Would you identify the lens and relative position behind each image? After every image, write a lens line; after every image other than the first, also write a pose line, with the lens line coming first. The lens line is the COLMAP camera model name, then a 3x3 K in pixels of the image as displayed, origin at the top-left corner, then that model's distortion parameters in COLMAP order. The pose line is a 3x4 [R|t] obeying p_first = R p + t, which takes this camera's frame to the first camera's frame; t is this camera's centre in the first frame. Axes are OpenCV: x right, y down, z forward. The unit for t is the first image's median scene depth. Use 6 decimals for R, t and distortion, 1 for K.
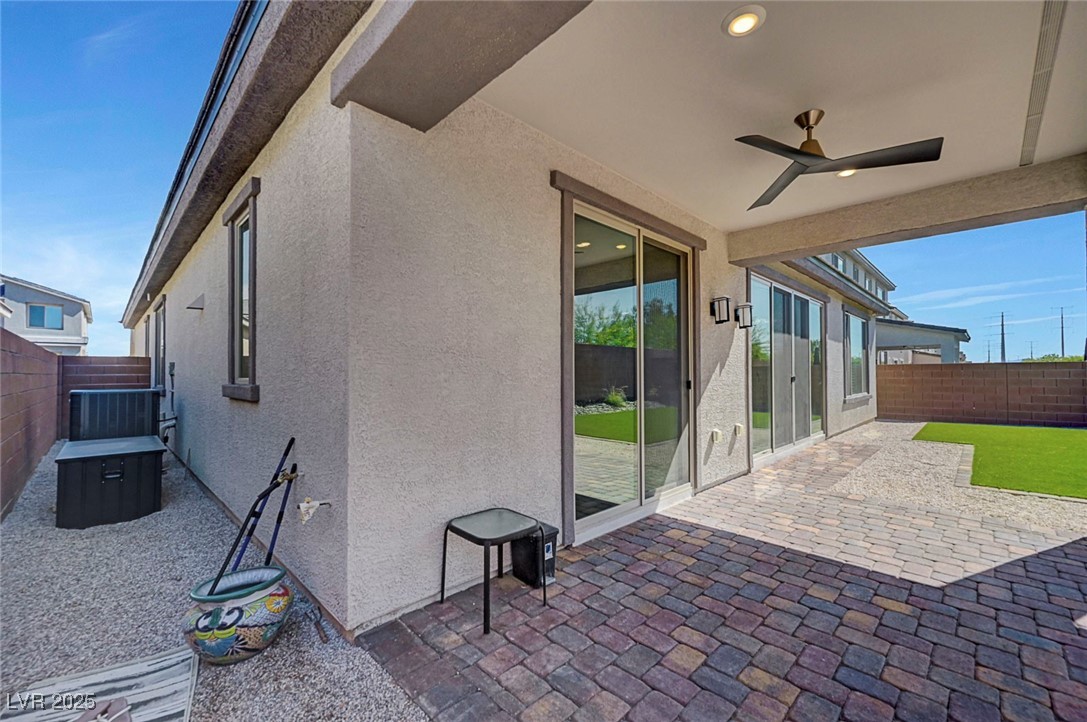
lens RADIAL K [[438.2, 0, 548.5], [0, 438.2, 367.4], [0, 0, 1]] dist [-0.002031, 0.000271]
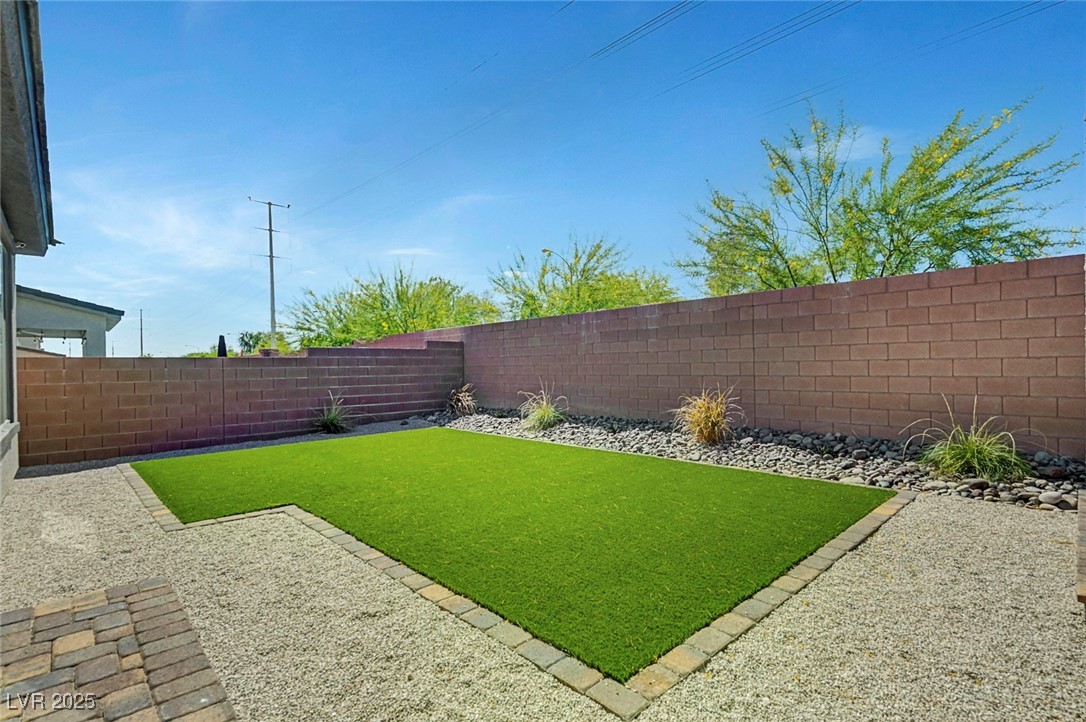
lens RADIAL K [[507.4, 0, 548.2], [0, 507.4, 372.9], [0, 0, 1]] dist [-0.001356, -0.000715]
pose [[0.026676, -0.009560, 0.999598, 0.614822], [-0.000323, 0.999954, 0.009572, 0.015122], [-0.999644, -0.000578, 0.026671, 1.143087]]
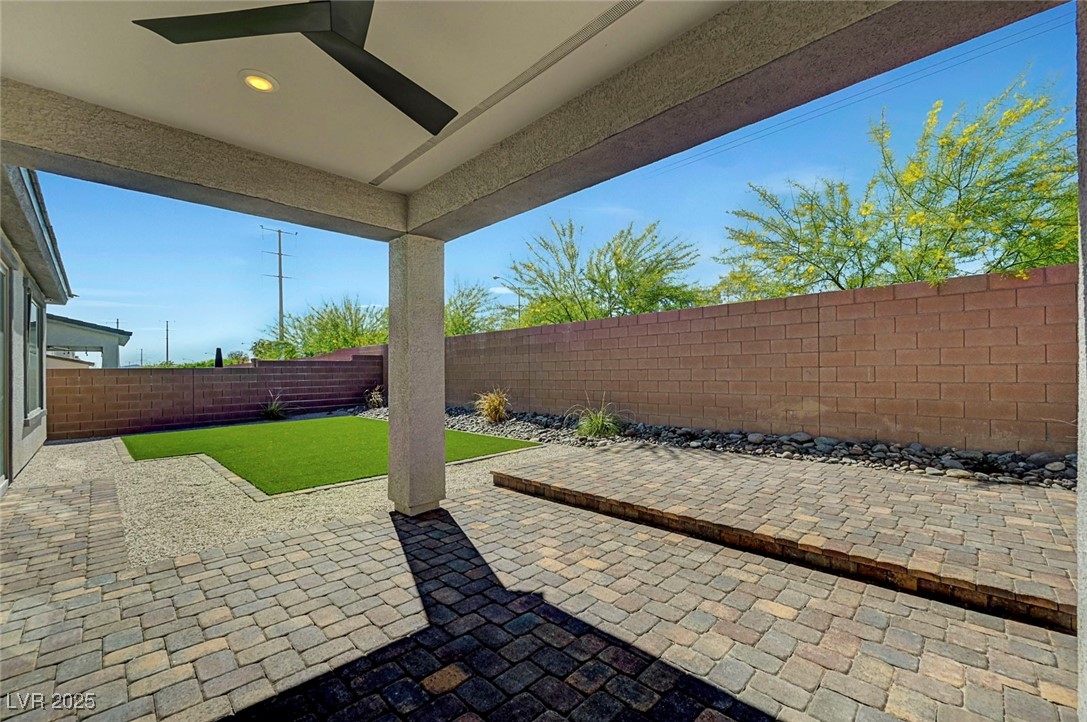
lens RADIAL K [[444.7, 0, 542.7], [0, 444.7, 369.3], [0, 0, 1]] dist [0.000205, 0.000231]
pose [[0.003050, 0.007067, 0.999970, -0.000022], [0.001299, 0.999974, -0.007071, 0.001883], [-0.999995, 0.001320, 0.003041, 0.431710]]
